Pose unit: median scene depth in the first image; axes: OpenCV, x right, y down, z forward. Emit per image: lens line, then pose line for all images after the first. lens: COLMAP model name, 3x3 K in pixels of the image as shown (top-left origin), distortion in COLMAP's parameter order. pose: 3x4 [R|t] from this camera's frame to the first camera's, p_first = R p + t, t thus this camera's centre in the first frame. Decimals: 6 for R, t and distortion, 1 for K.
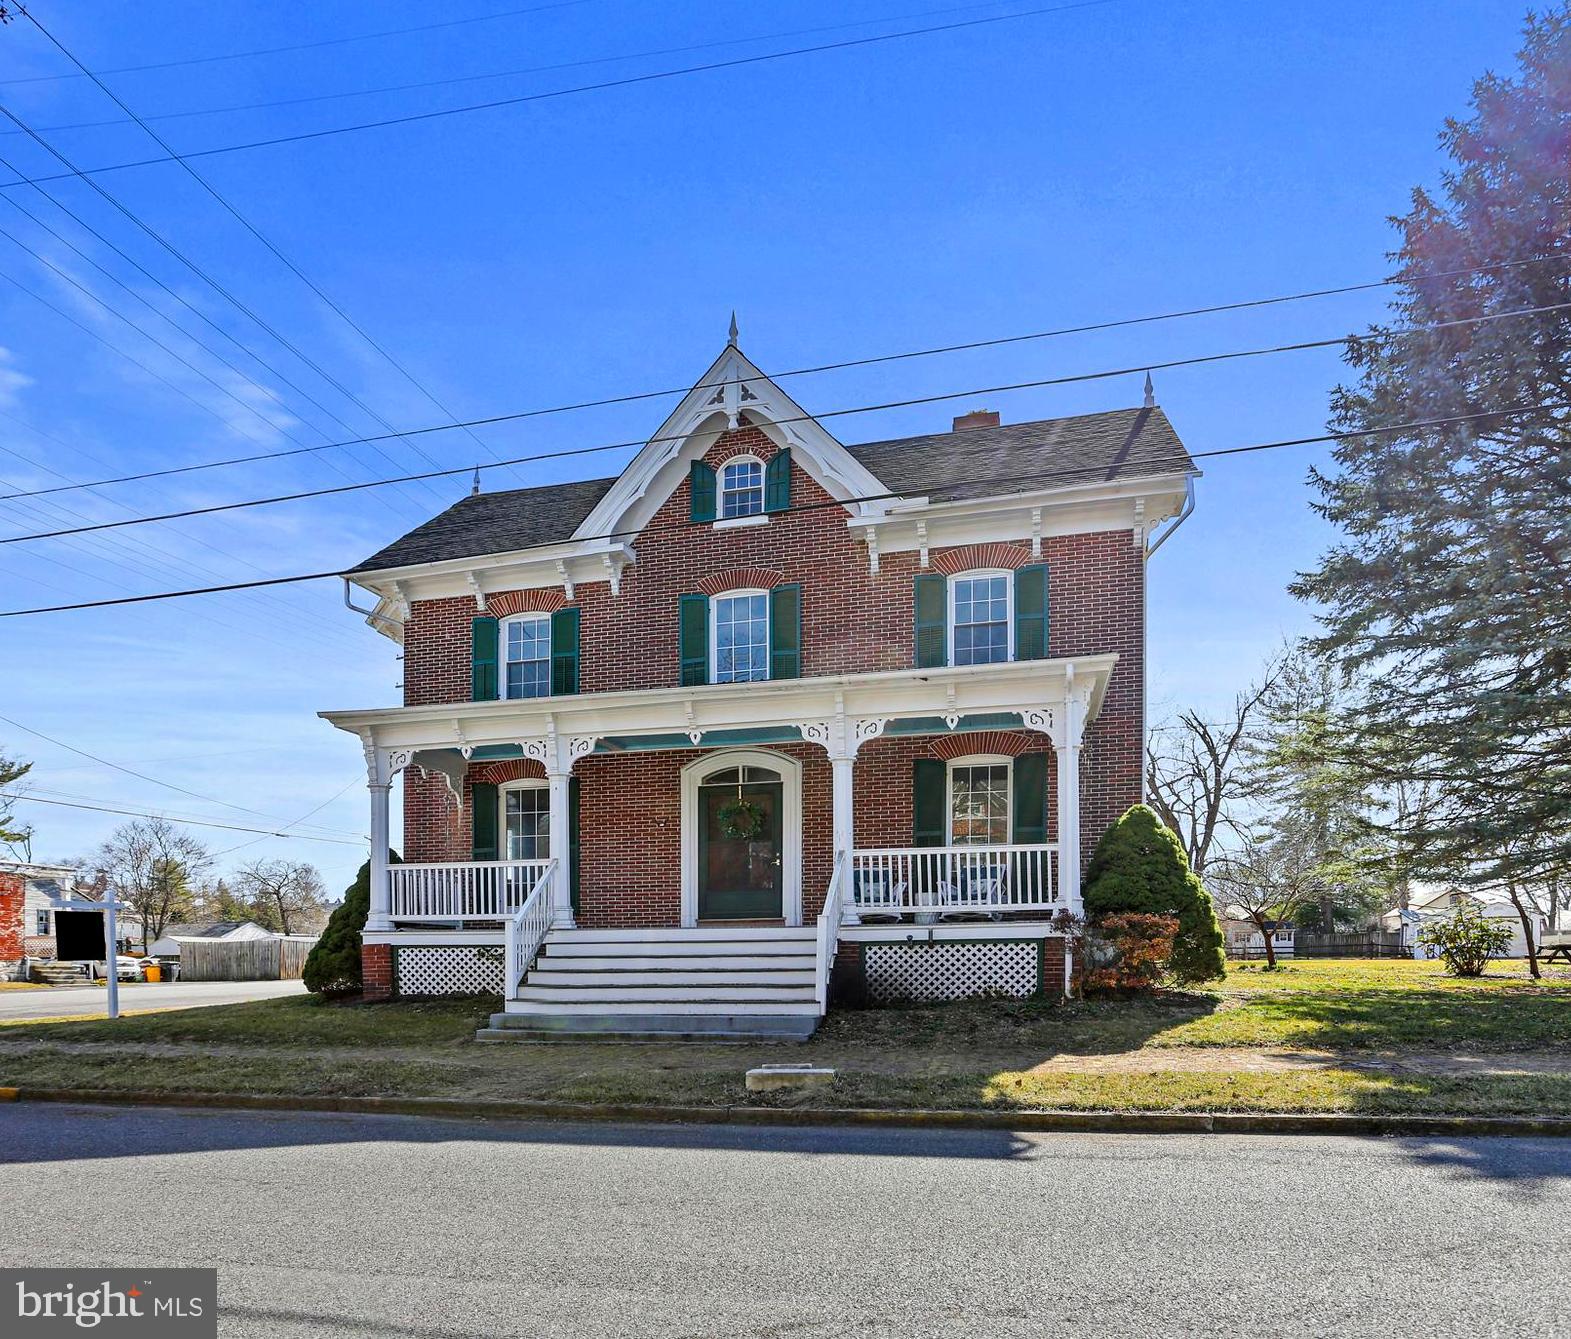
lens RADIAL K [[1020.3, 0, 782.6], [0, 1020.3, 778.2], [0, 0, 1]] dist [-0.029346, -0.000109]
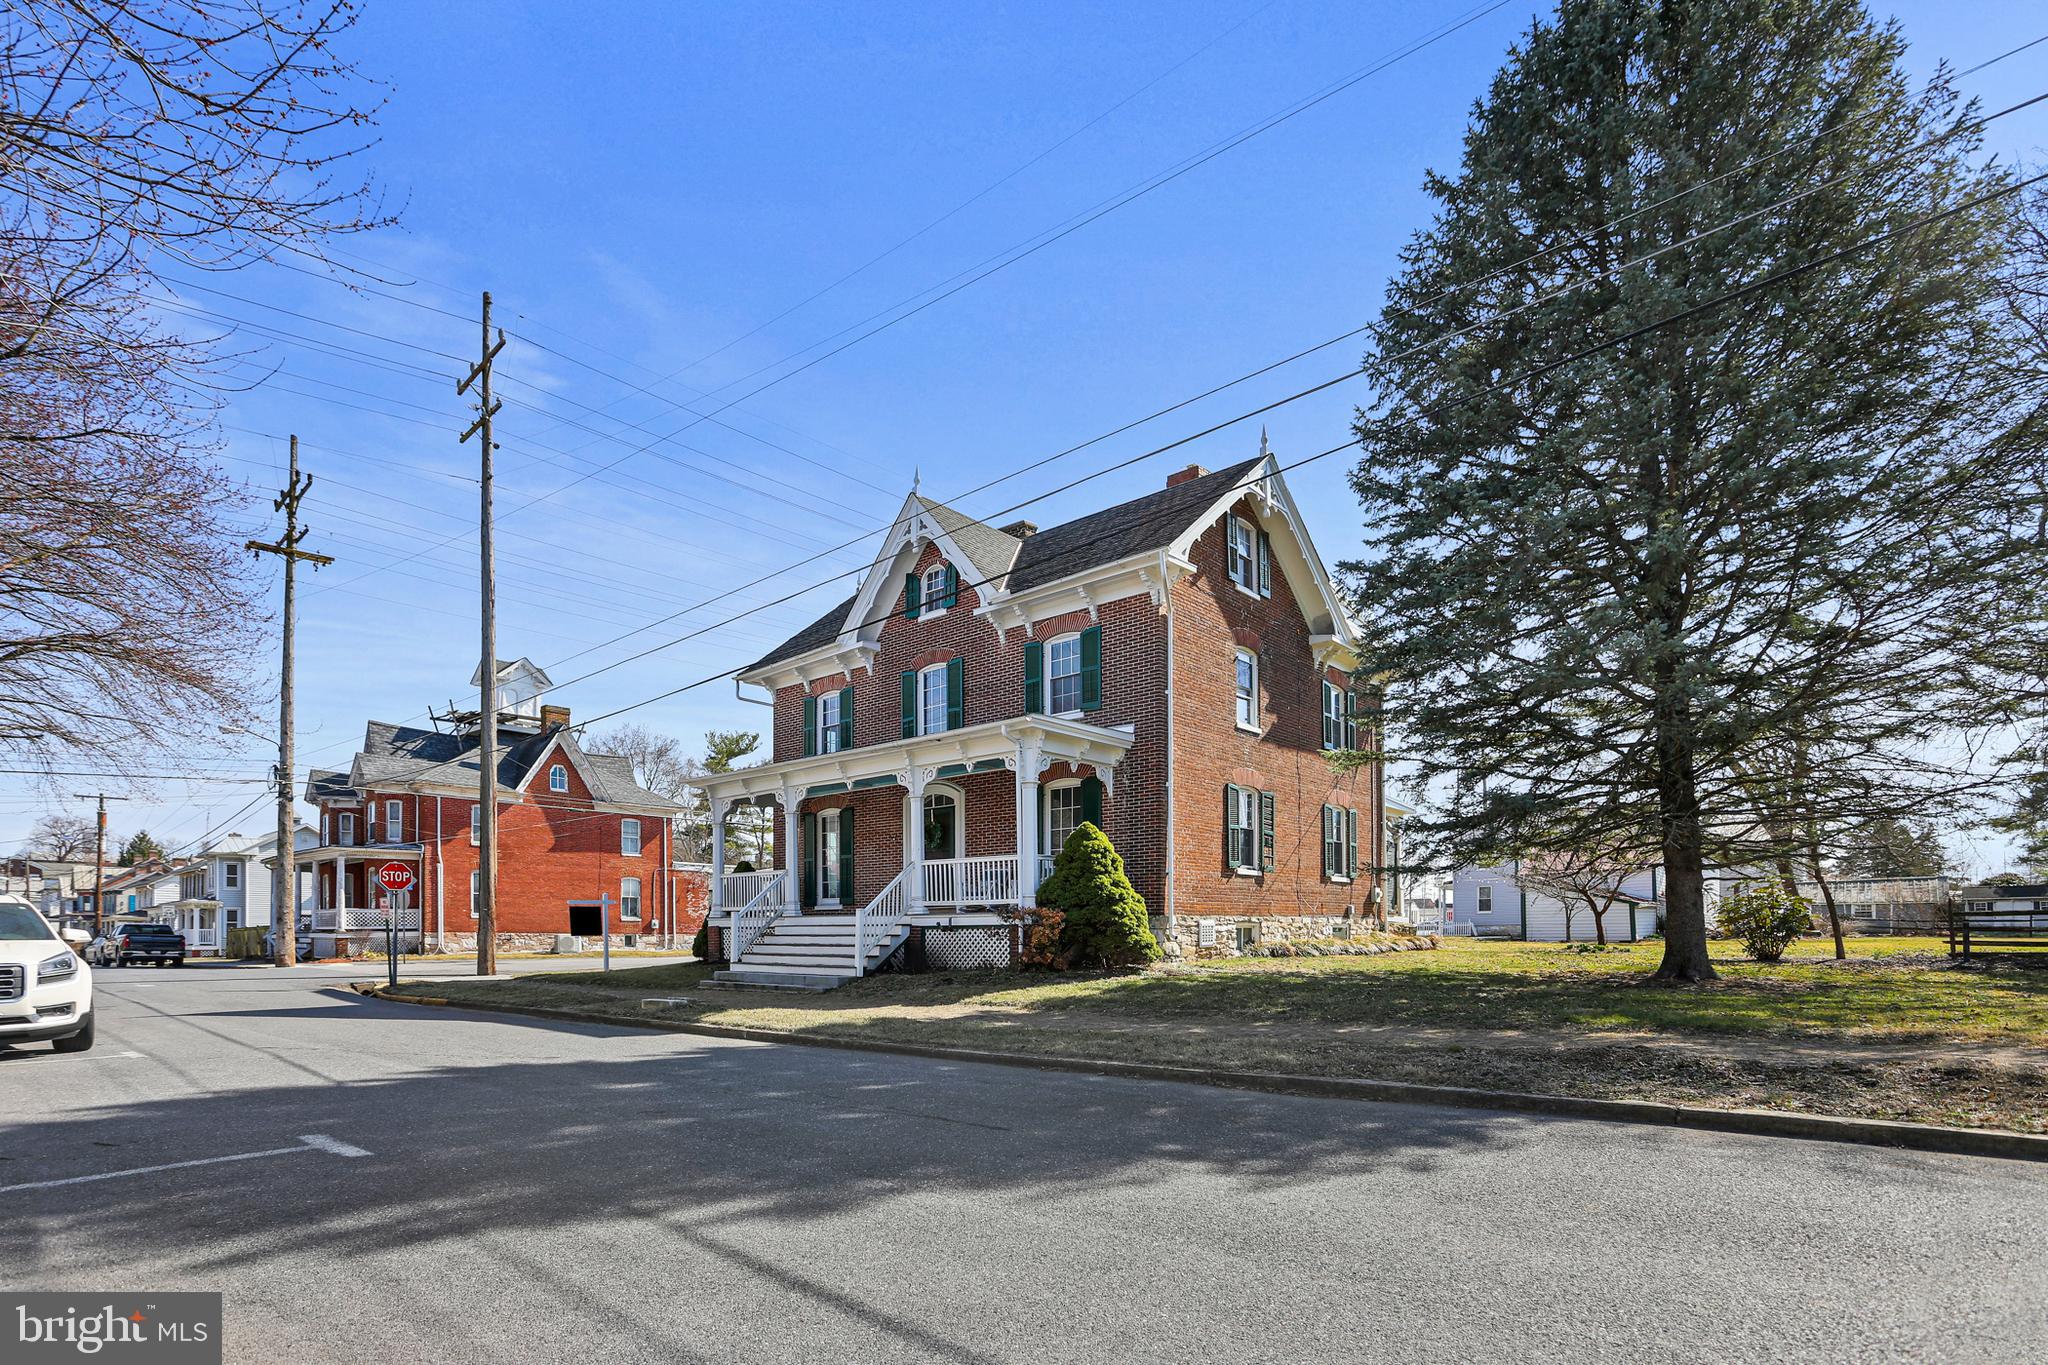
lens RADIAL K [[1025.6, 0, 1024.0], [0, 1025.6, 682.5], [0, 0, 1]] dist [-0.050586, 0.026583]
pose [[0.885063, -0.105925, -0.453258, 0.698892], [0.075072, 0.993498, -0.085586, -0.034876], [0.459377, 0.041722, 0.887261, -0.166373]]
